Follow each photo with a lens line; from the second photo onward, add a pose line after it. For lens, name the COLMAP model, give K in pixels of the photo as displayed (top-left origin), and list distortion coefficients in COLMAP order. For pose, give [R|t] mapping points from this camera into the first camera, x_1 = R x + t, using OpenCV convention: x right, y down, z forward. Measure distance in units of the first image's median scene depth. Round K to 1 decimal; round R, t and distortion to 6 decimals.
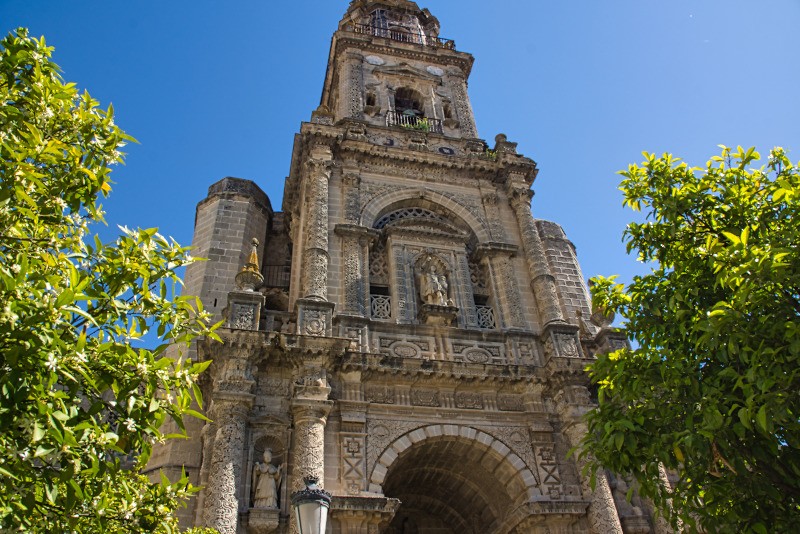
lens RADIAL K [[621.7, 0, 402.7], [0, 621.7, 269.8], [0, 0, 1]] dist [-0.188272, 0.146271]
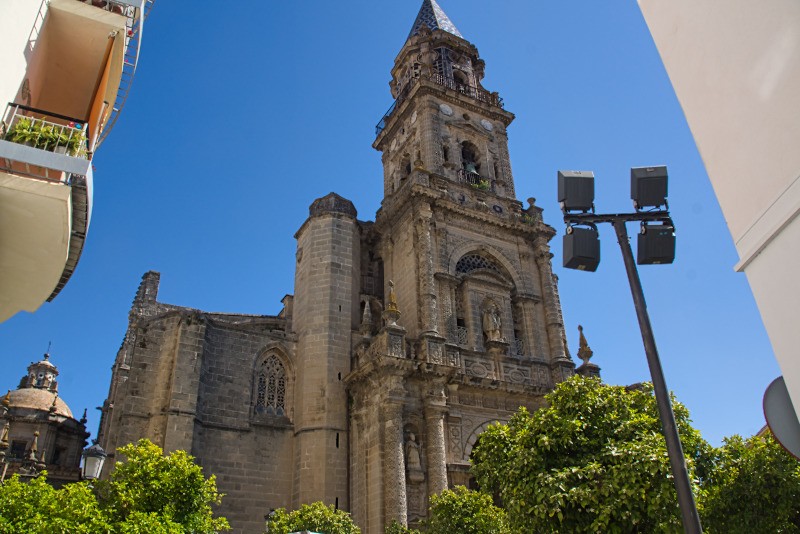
lens RADIAL K [[621.7, 0, 402.7], [0, 621.7, 269.8], [0, 0, 1]] dist [-0.188272, 0.146271]
pose [[0.965927, 0.153992, 0.208015, -0.597830], [-0.190398, 0.967207, 0.168105, -0.376141], [-0.175307, -0.201983, 0.963572, -0.486486]]
